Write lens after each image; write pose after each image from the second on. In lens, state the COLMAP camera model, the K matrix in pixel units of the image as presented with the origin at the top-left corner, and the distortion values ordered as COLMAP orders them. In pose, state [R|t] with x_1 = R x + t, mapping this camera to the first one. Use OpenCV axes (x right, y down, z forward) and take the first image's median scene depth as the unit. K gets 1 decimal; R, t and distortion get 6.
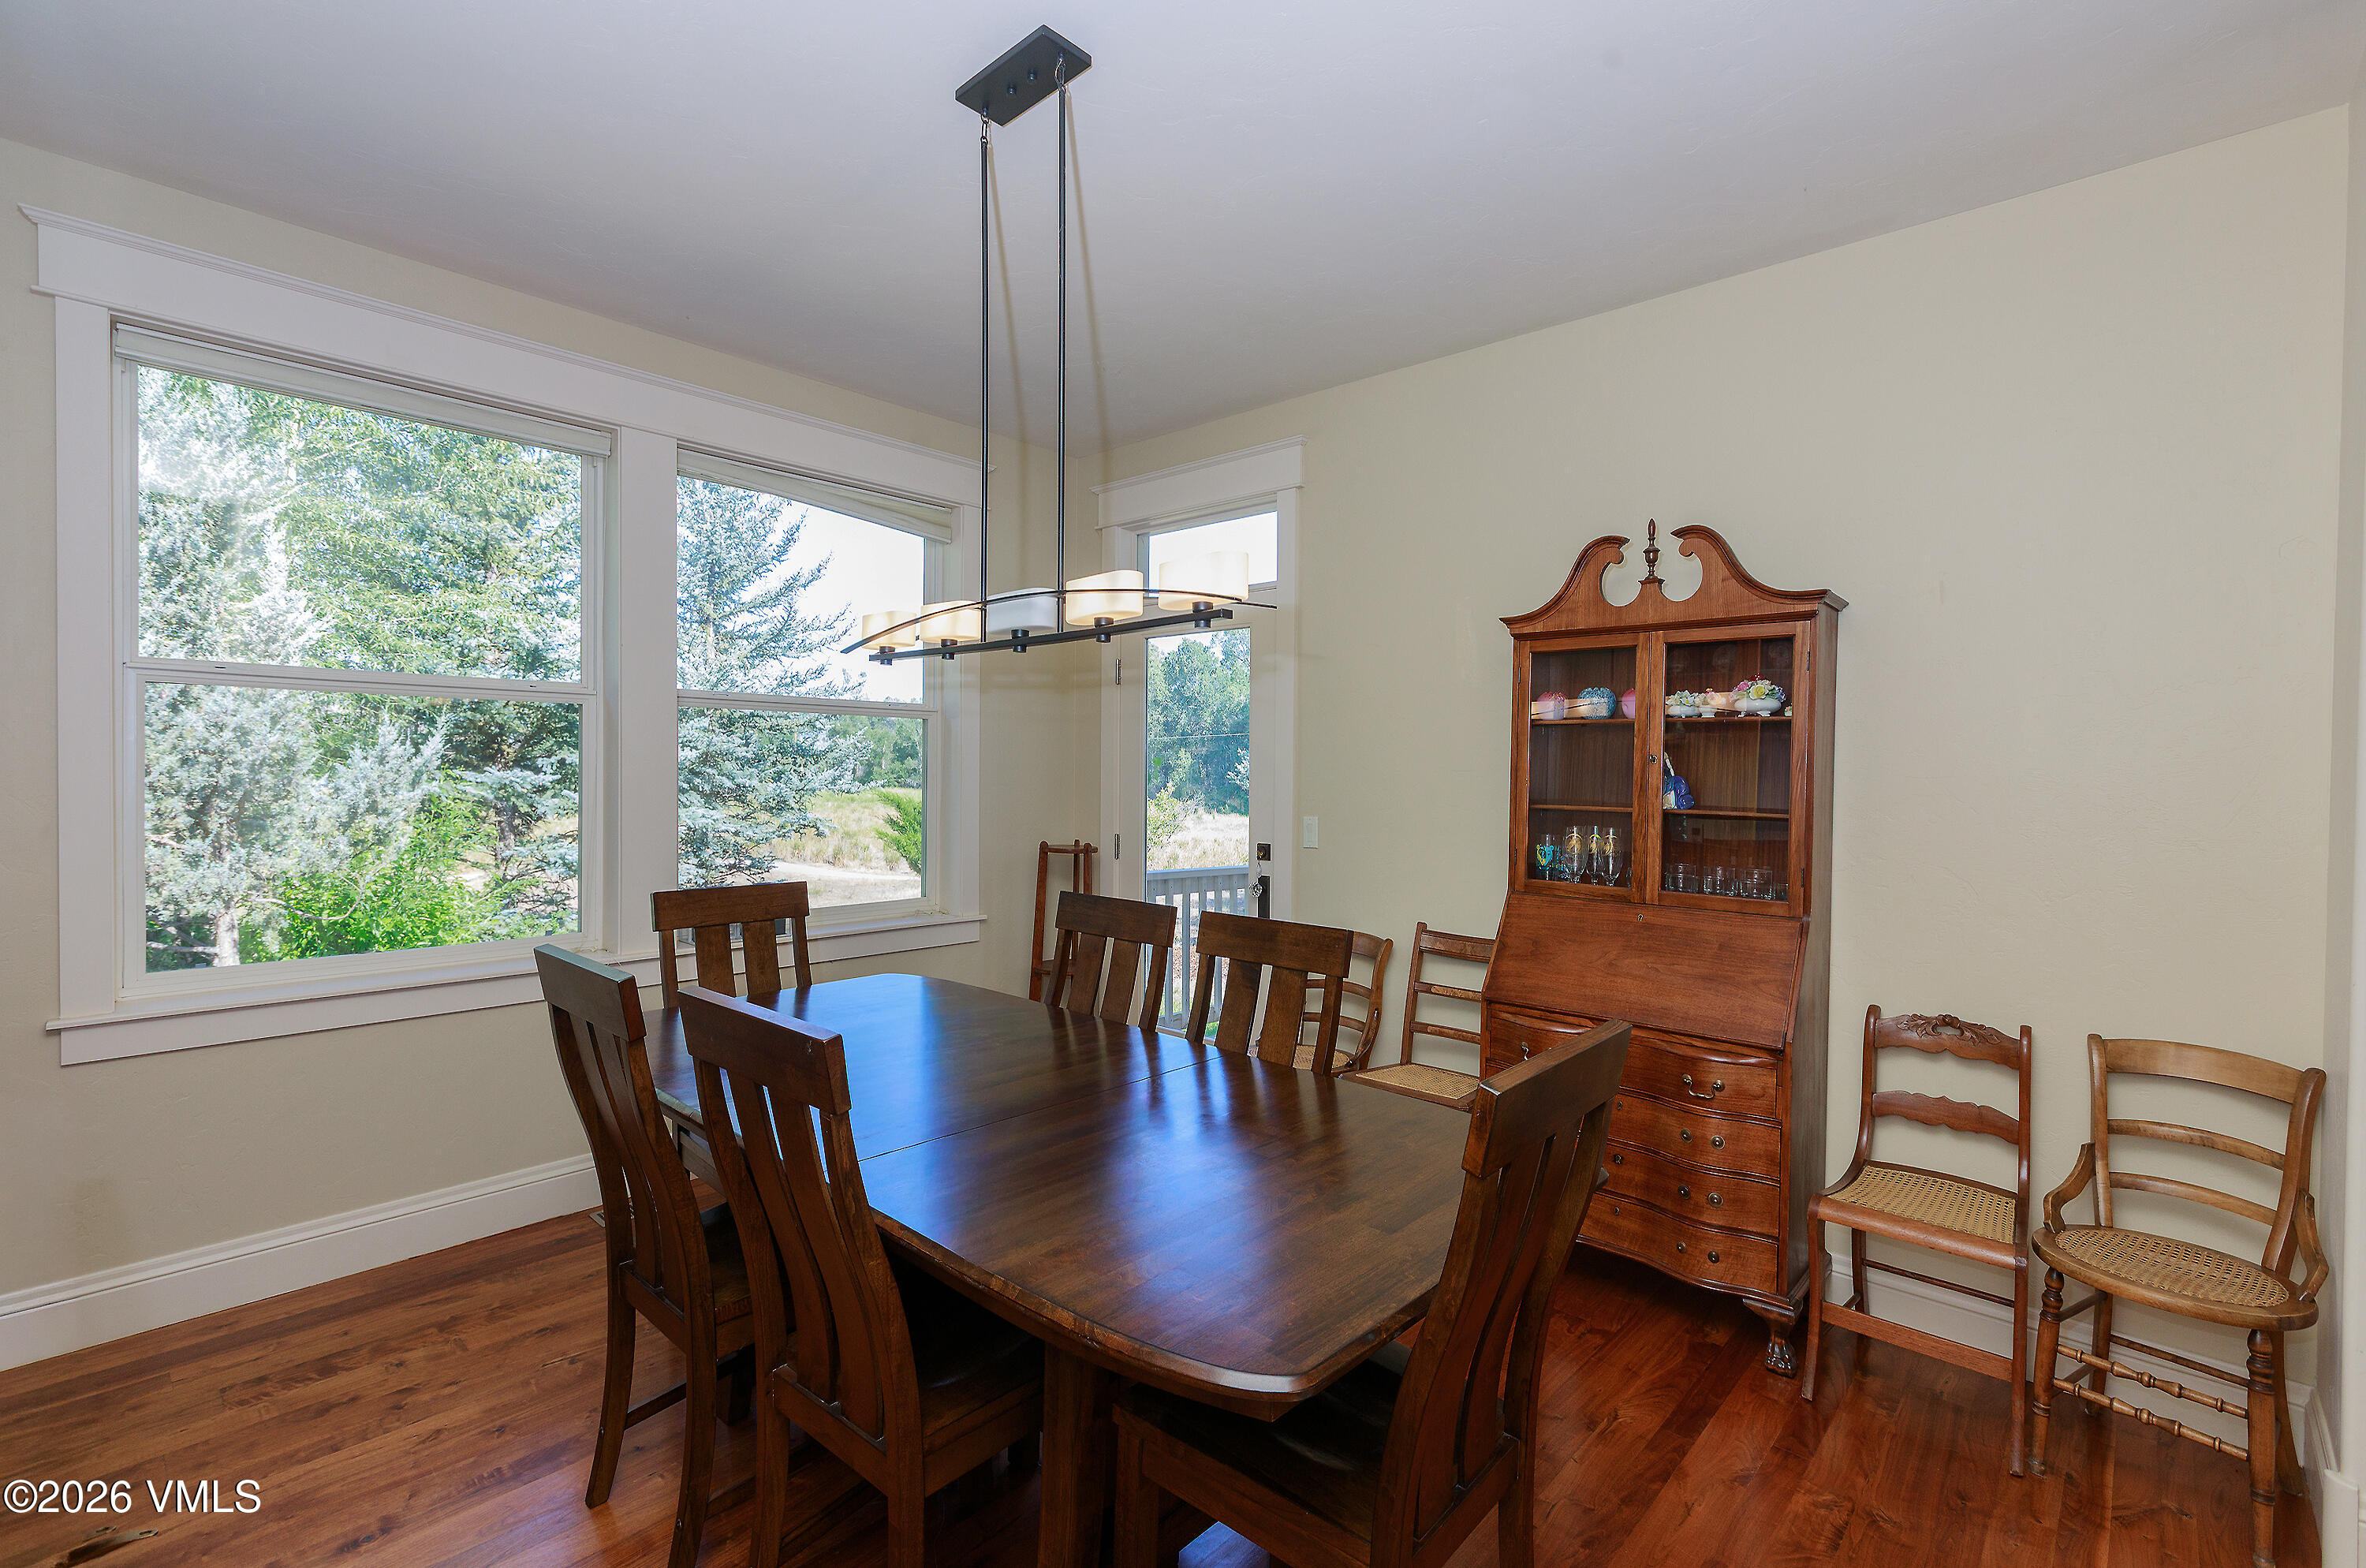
lens RADIAL K [[1066.9, 0, 1192.4], [0, 1066.9, 785.4], [0, 0, 1]] dist [0.001737, 0.000447]
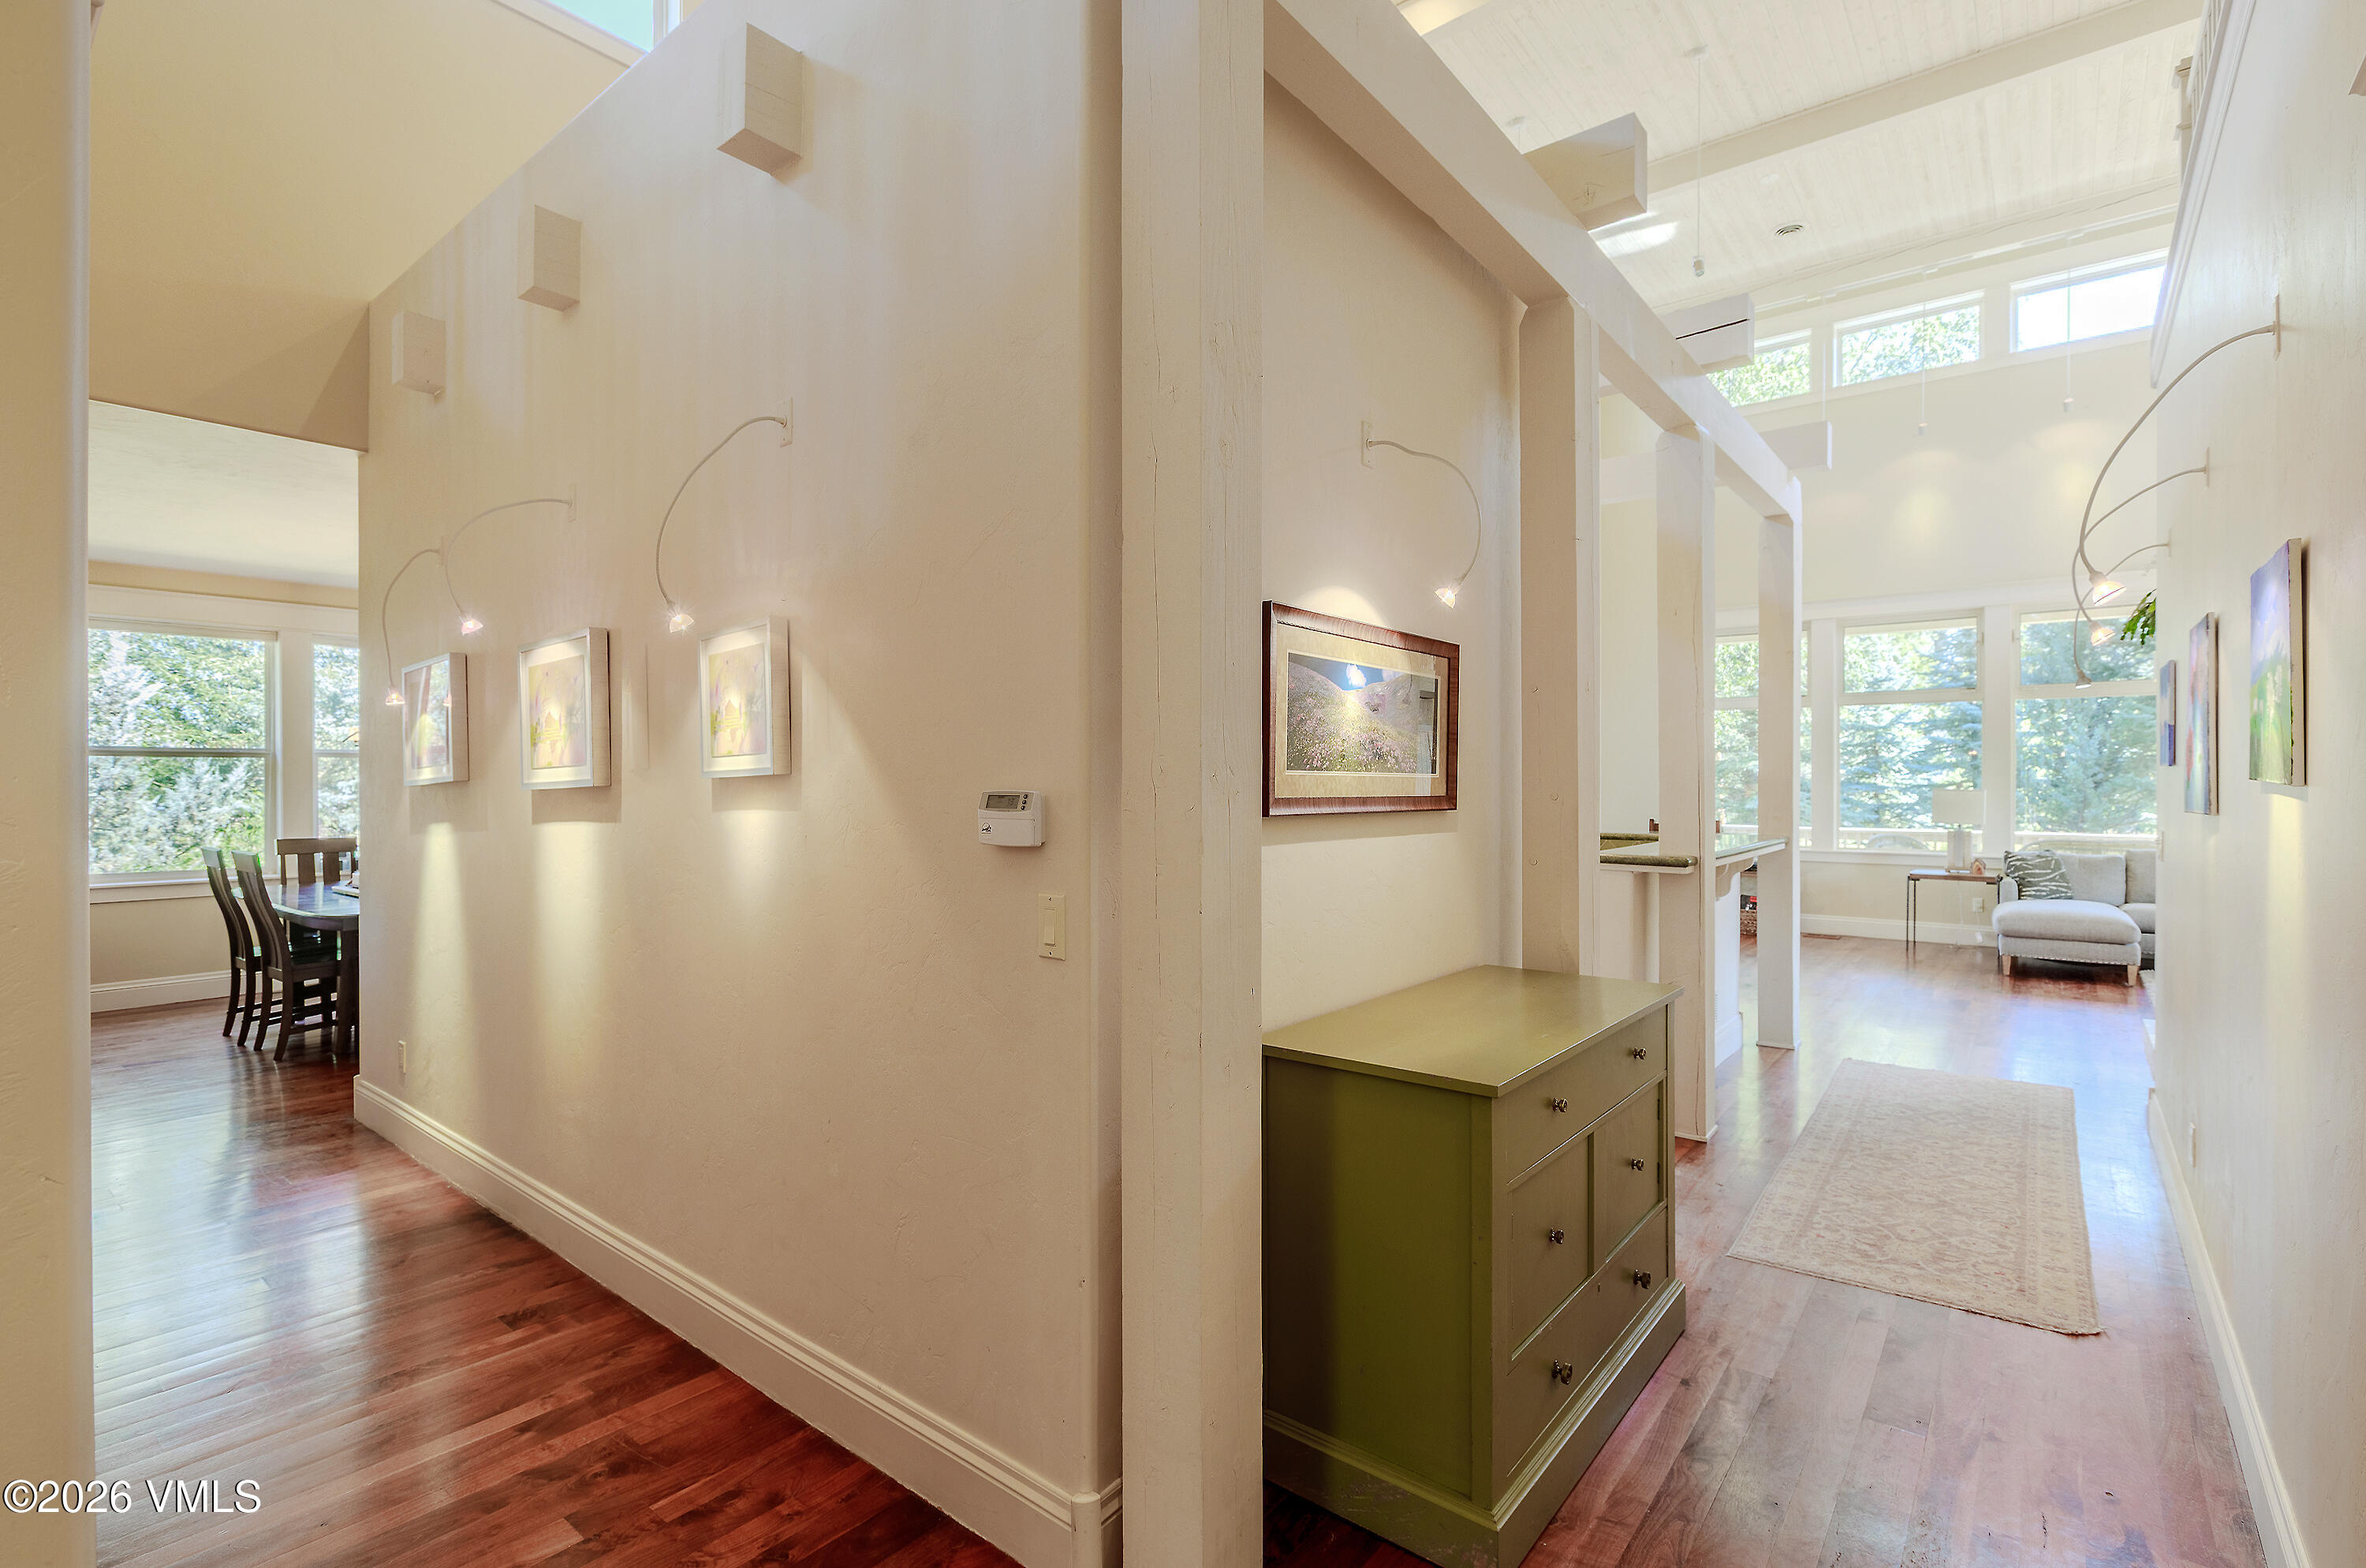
lens RADIAL K [[1109.0, 0, 1199.1], [0, 1109.0, 777.3], [0, 0, 1]] dist [-0.003102, -0.000103]
pose [[0.998091, -0.017124, 0.059336, 0.462509], [0.018204, 0.999677, -0.017718, 0.015688], [-0.059013, 0.018764, 0.998081, -0.520616]]
